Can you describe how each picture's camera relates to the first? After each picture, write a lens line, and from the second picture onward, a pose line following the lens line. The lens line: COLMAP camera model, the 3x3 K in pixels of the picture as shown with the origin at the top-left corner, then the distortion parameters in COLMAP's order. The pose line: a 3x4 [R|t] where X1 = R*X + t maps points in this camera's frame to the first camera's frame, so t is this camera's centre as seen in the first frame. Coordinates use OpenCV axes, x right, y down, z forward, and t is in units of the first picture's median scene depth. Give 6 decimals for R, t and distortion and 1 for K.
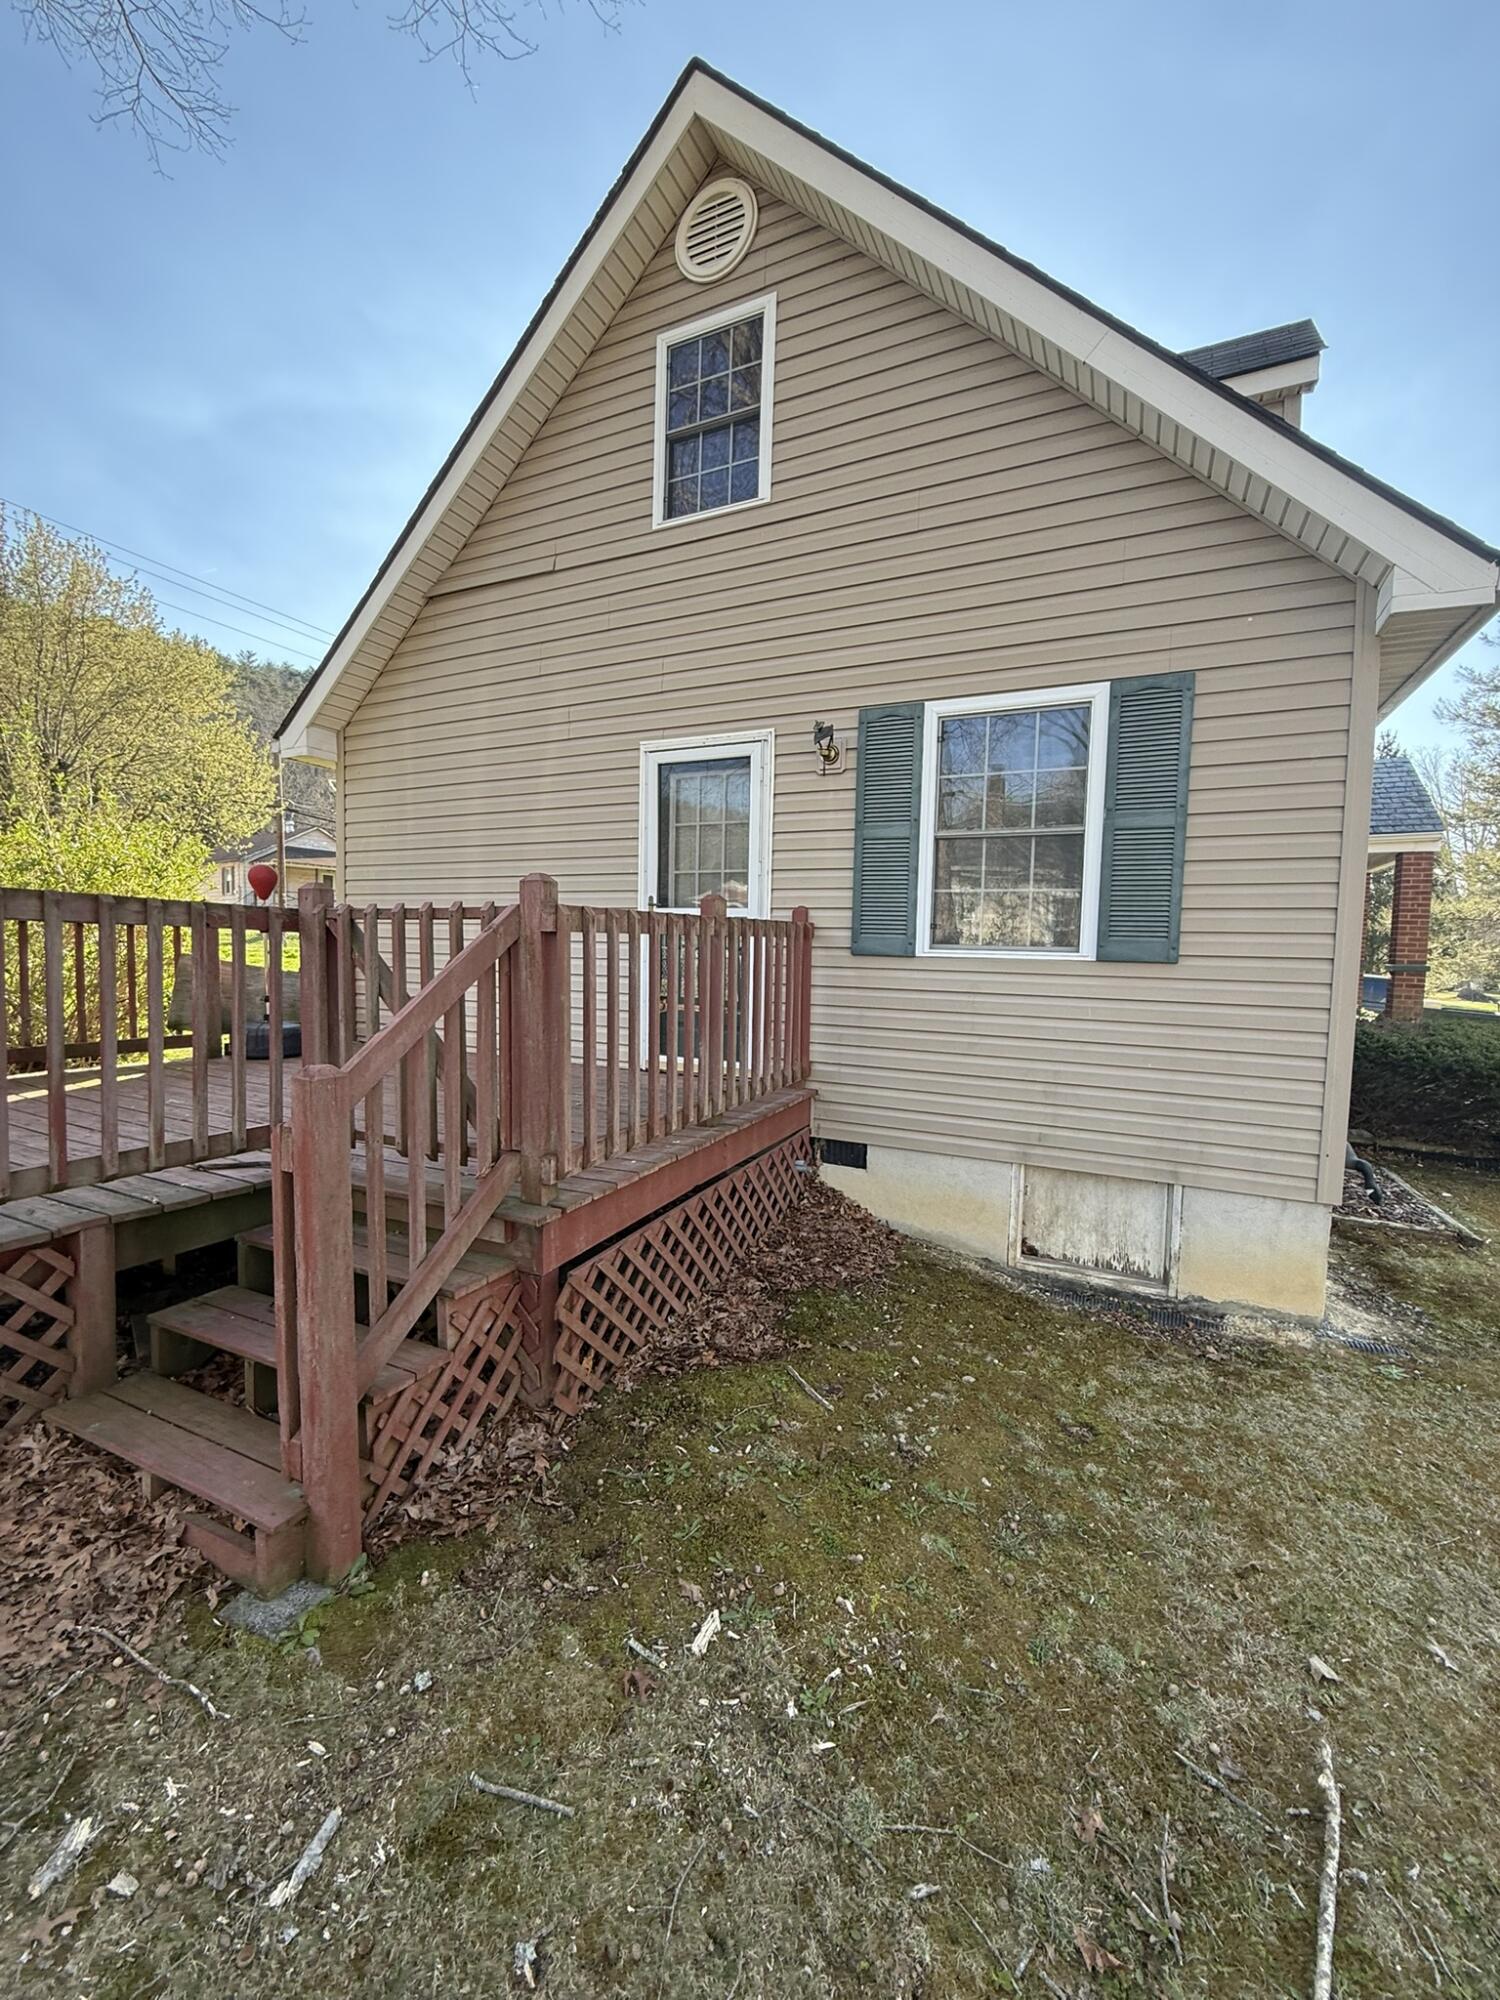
lens RADIAL K [[799.5, 0, 750.0], [0, 799.5, 1000.0], [0, 0, 1]] dist [0.001906, 0.000095]
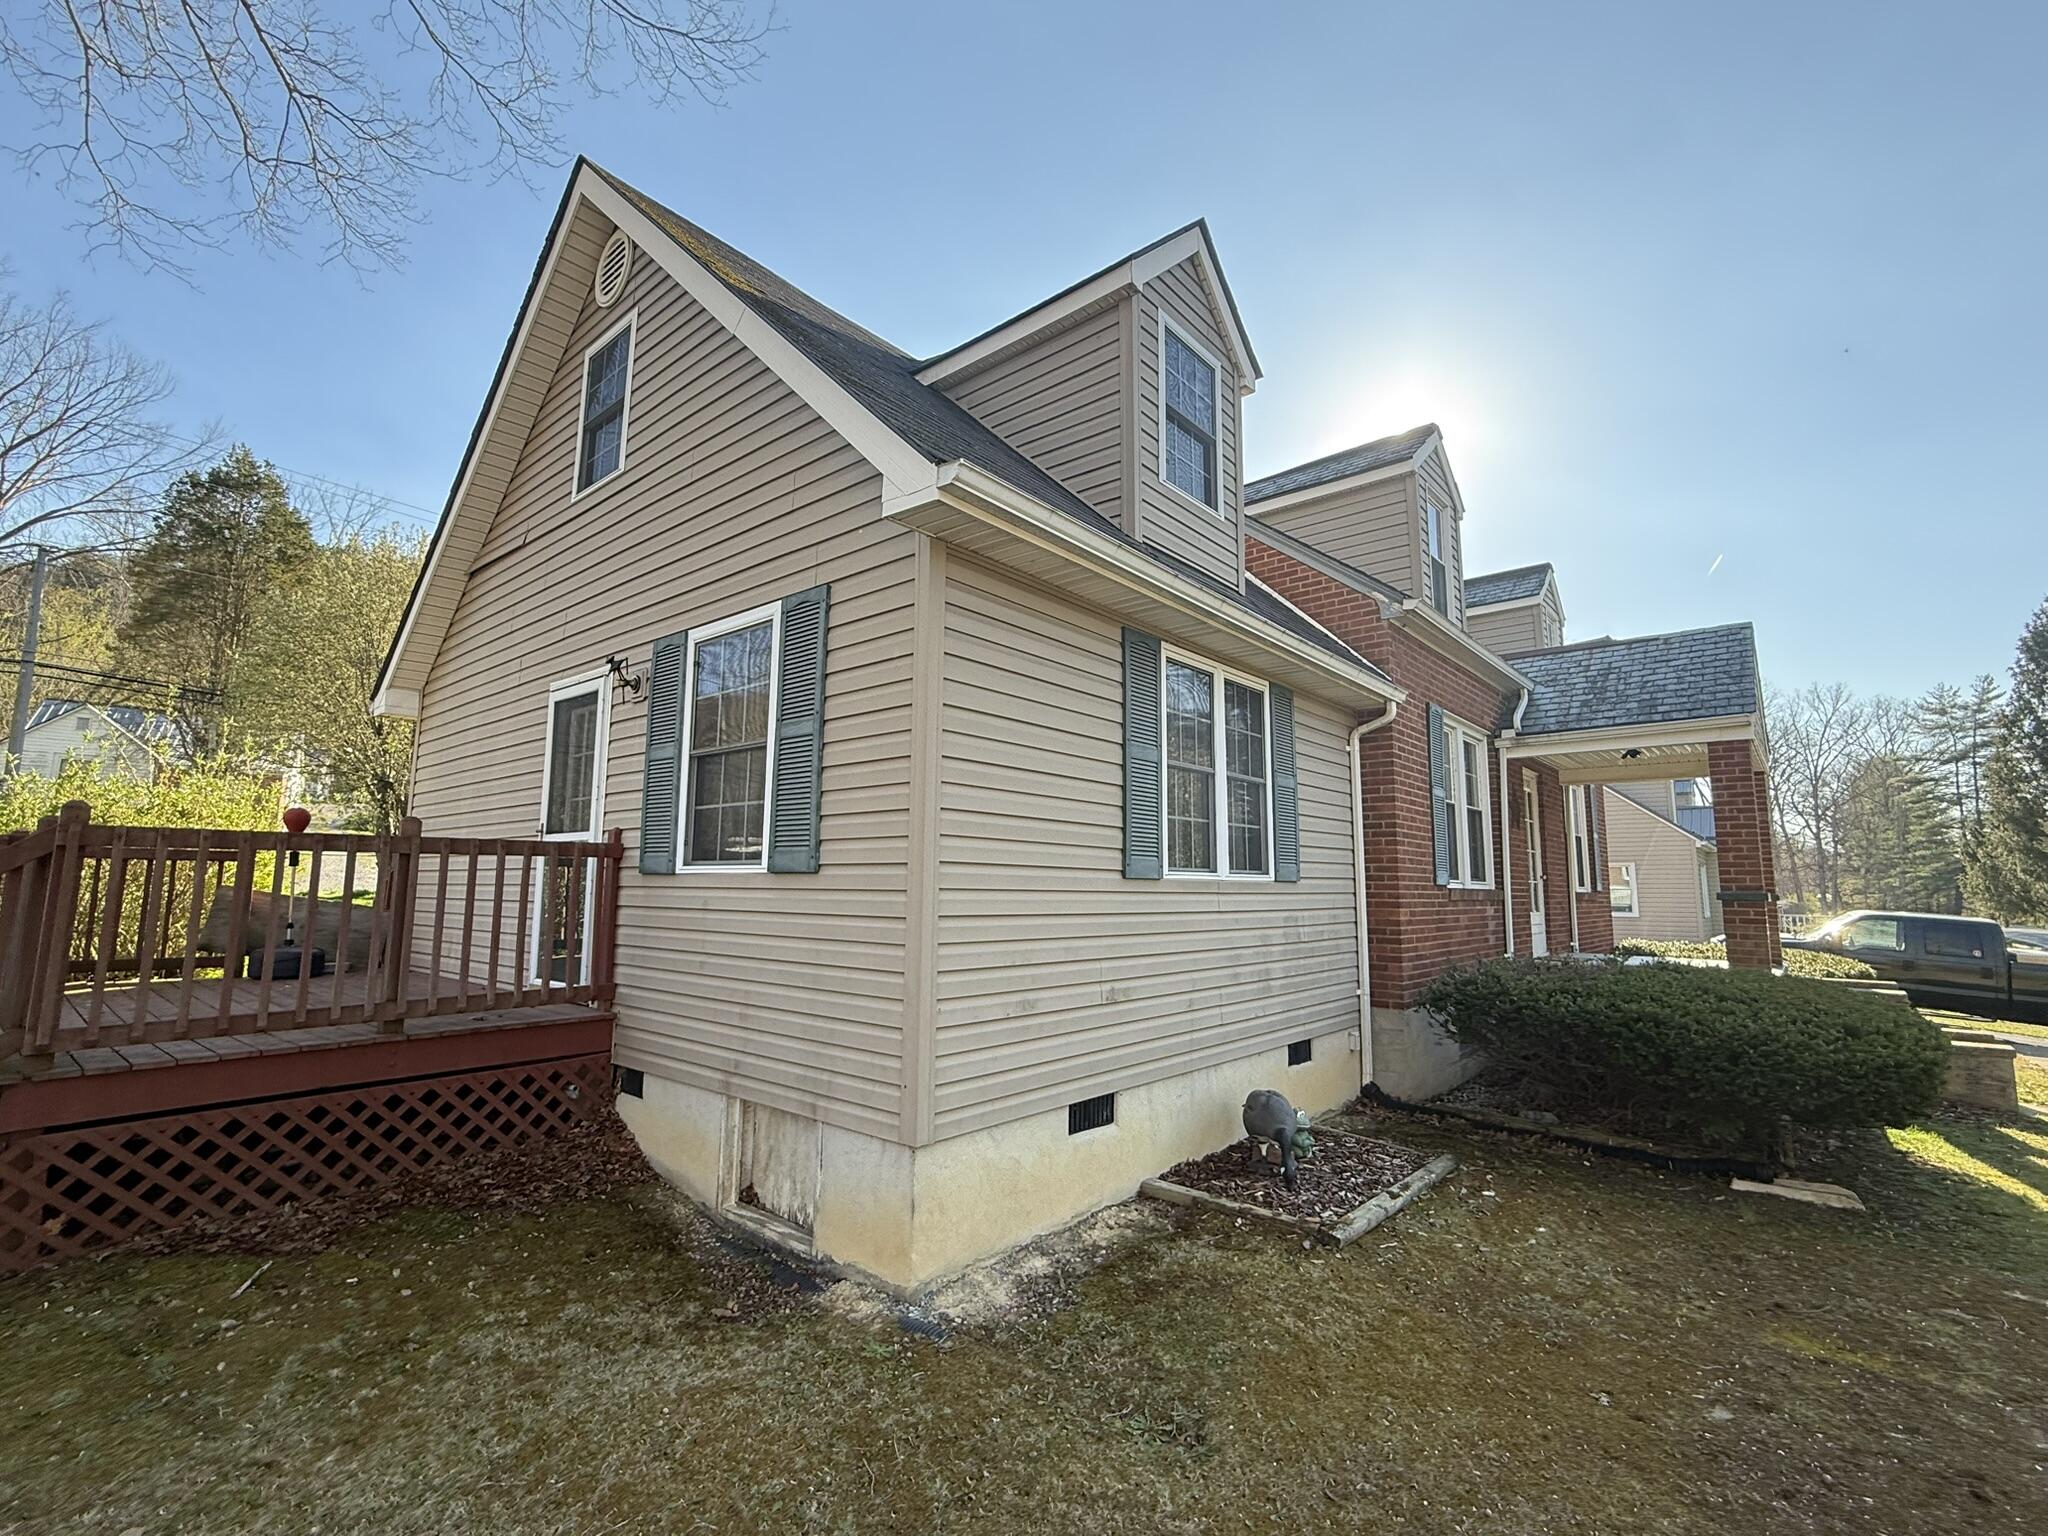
lens RADIAL K [[930.6, 0, 1024.0], [0, 930.6, 768.0], [0, 0, 1]] dist [-0.000788, 0.001036]
pose [[0.963425, -0.046252, -0.263957, 0.993402], [-0.007821, 0.979720, -0.200219, 0.047814], [0.267864, 0.194960, 0.943525, -0.001803]]
